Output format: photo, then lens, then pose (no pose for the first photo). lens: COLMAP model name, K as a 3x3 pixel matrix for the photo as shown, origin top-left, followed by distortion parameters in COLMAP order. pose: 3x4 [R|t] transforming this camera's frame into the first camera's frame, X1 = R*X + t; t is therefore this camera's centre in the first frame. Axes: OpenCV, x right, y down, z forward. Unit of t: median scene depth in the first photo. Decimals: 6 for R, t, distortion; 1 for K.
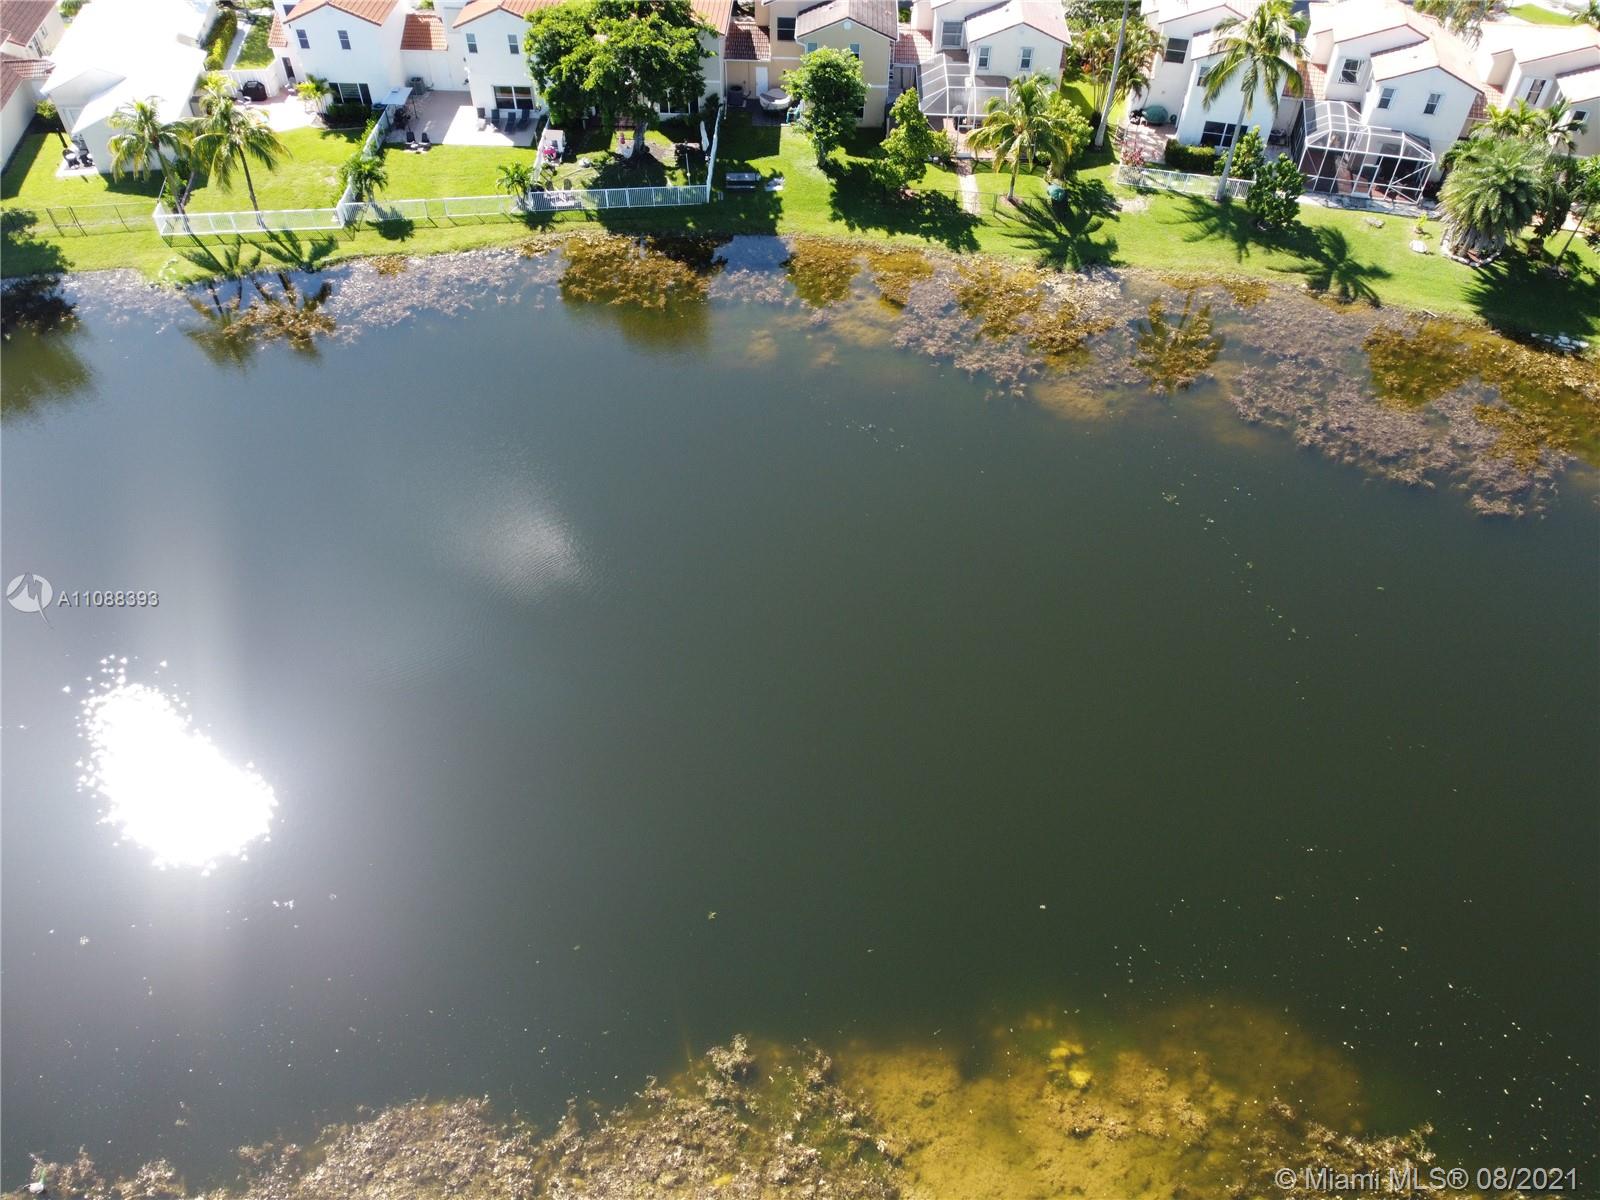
lens RADIAL K [[1206.6, 0, 801.8], [0, 1206.6, 600.0], [0, 0, 1]] dist [-0.010882, 0.001357]
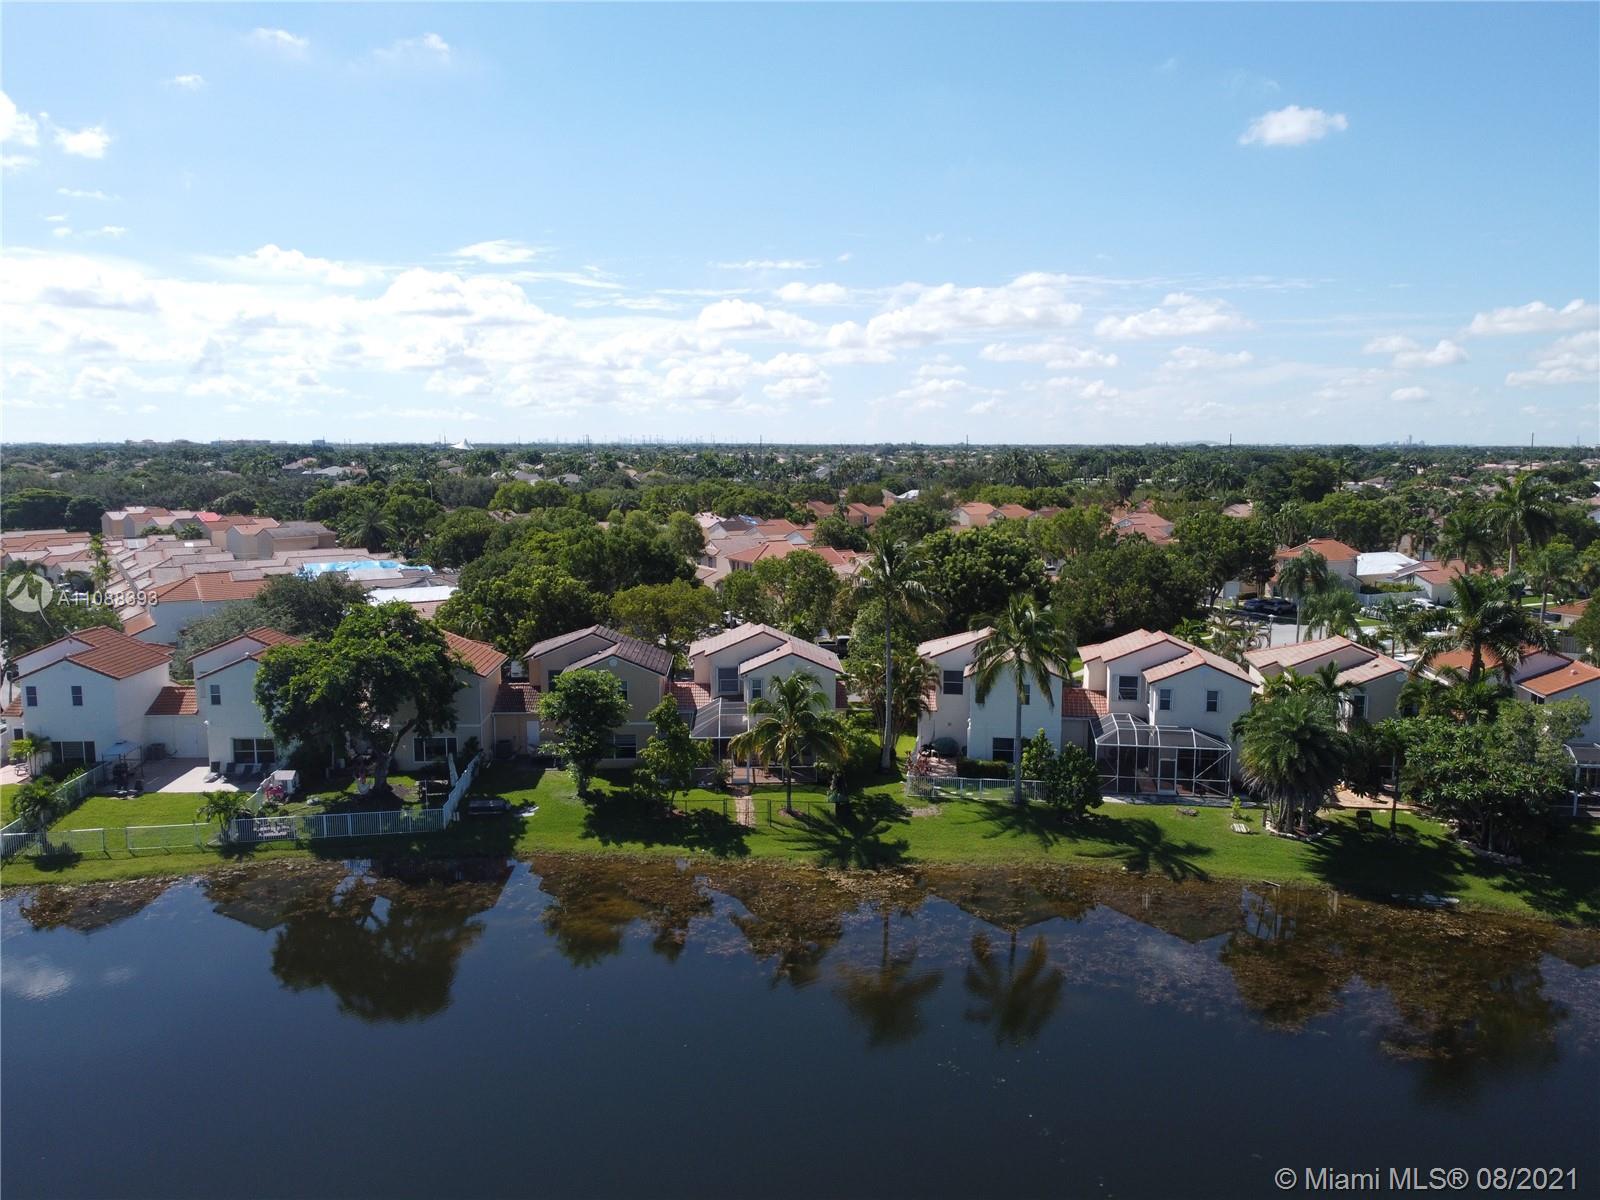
lens RADIAL K [[1206.6, 0, 804.5], [0, 1206.6, 595.3], [0, 0, 1]] dist [-0.010882, 0.001357]
pose [[0.996218, -0.024904, 0.083242, 0.119447], [0.072400, 0.767618, -0.636805, 0.123303], [-0.048039, 0.640424, 0.766518, 0.217311]]
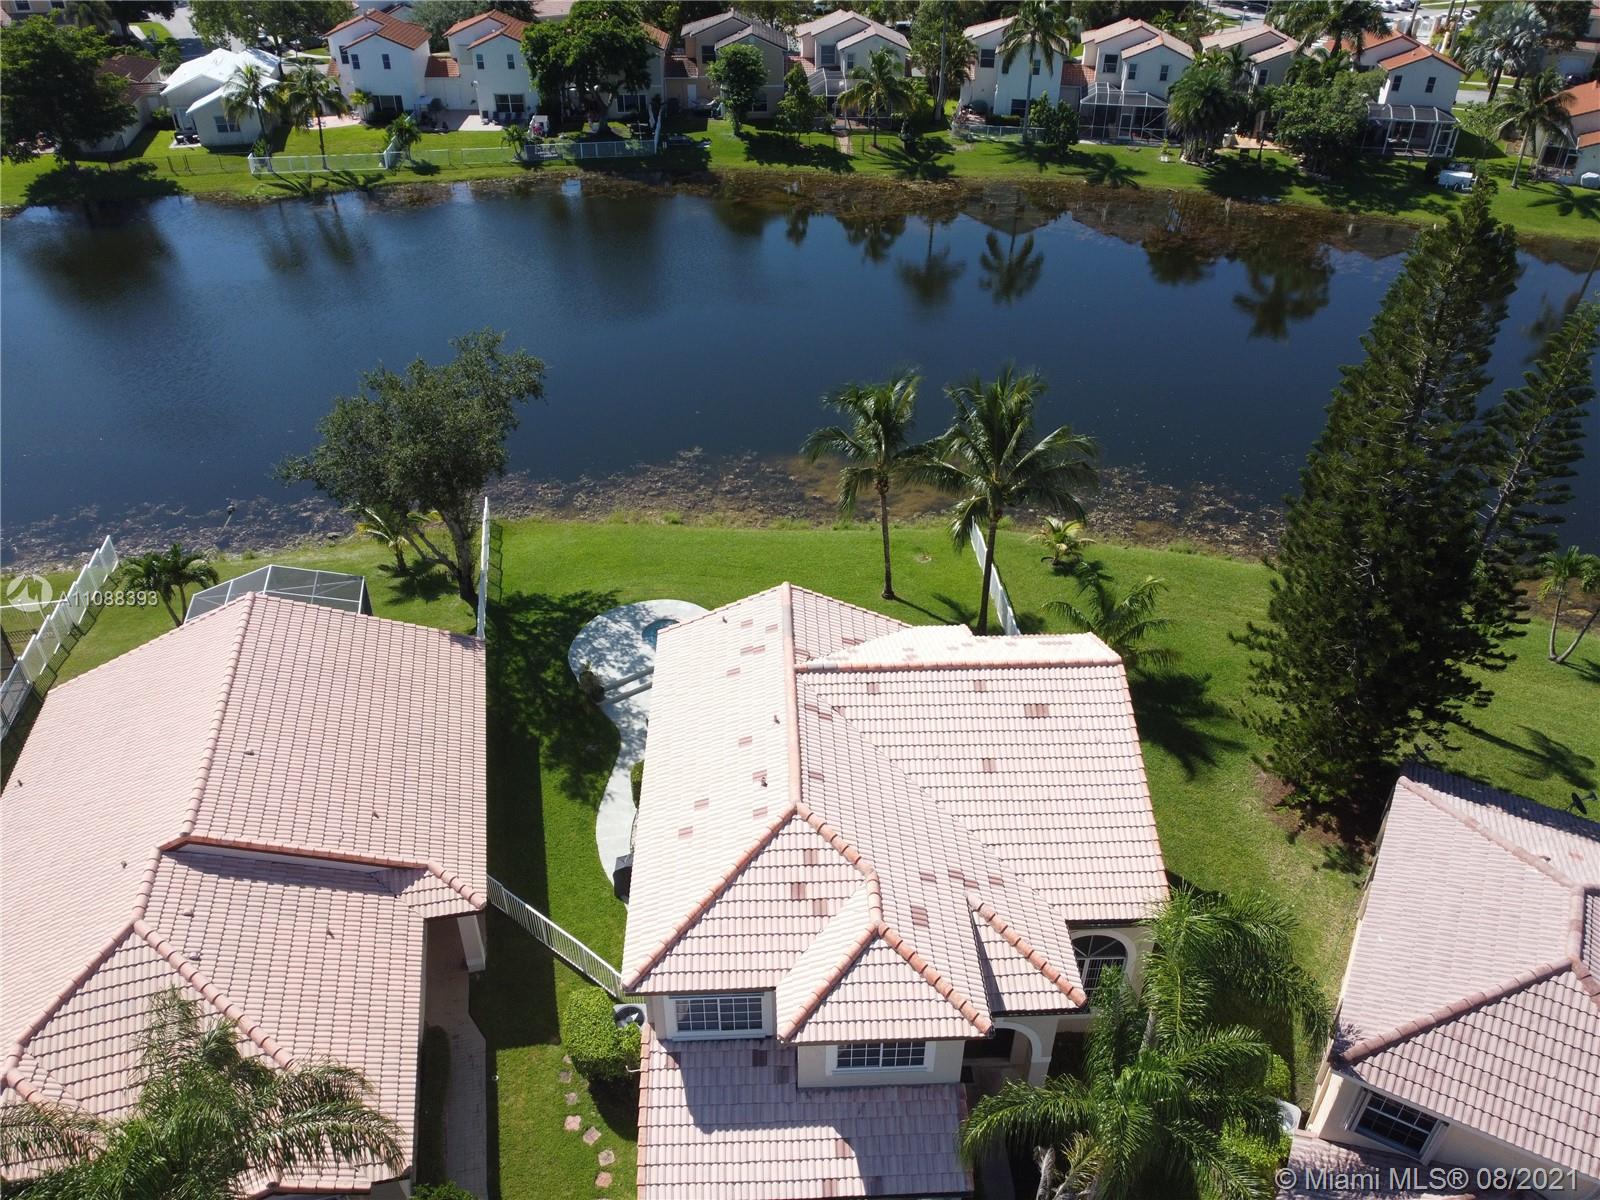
lens RADIAL K [[1206.6, 0, 812.0], [0, 1206.6, 591.9], [0, 0, 1]] dist [-0.010882, 0.001357]
pose [[0.997357, -0.047083, 0.055341, 0.000012], [0.057949, 0.974910, -0.214926, 0.483963], [-0.043833, 0.217565, 0.975061, -0.247511]]
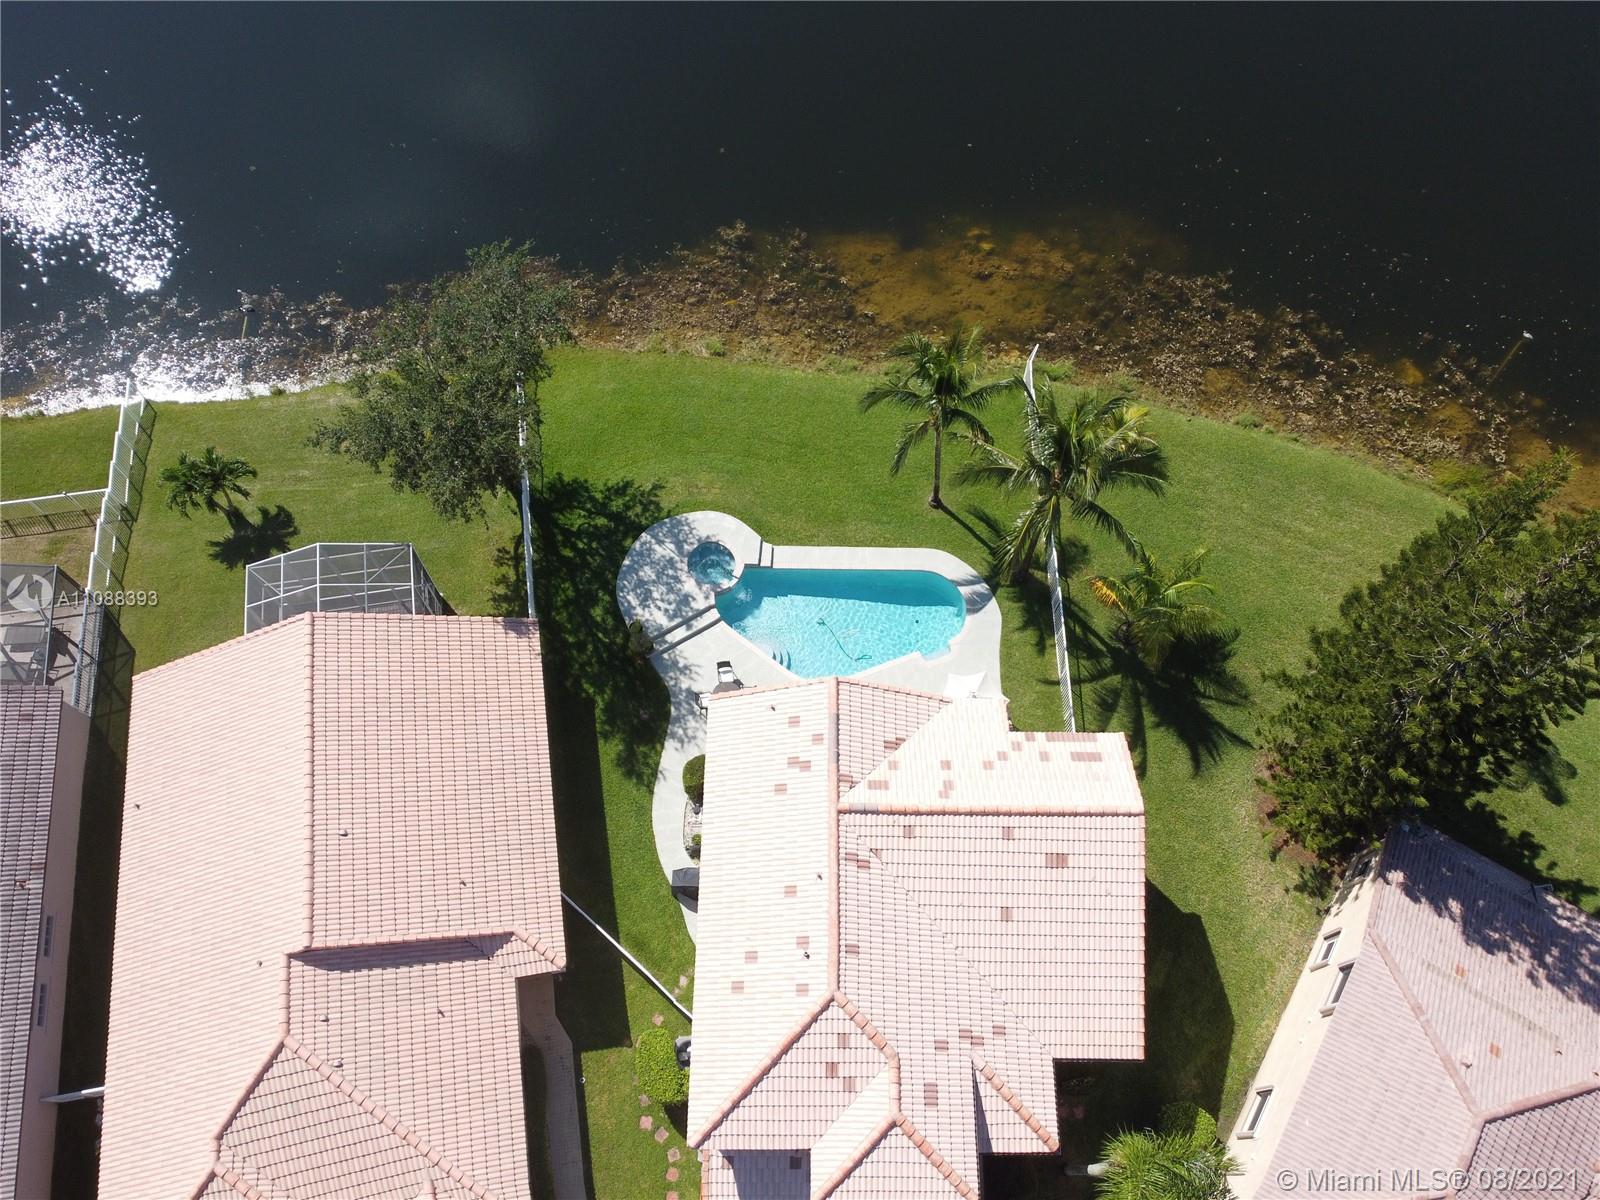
lens RADIAL K [[1206.6, 0, 811.4], [0, 1206.6, 593.1], [0, 0, 1]] dist [-0.010882, 0.001357]
pose [[0.999710, -0.016152, 0.017876, -0.000777], [0.010163, 0.955458, 0.294951, 0.200837], [-0.021844, -0.294683, 0.955345, -0.239131]]
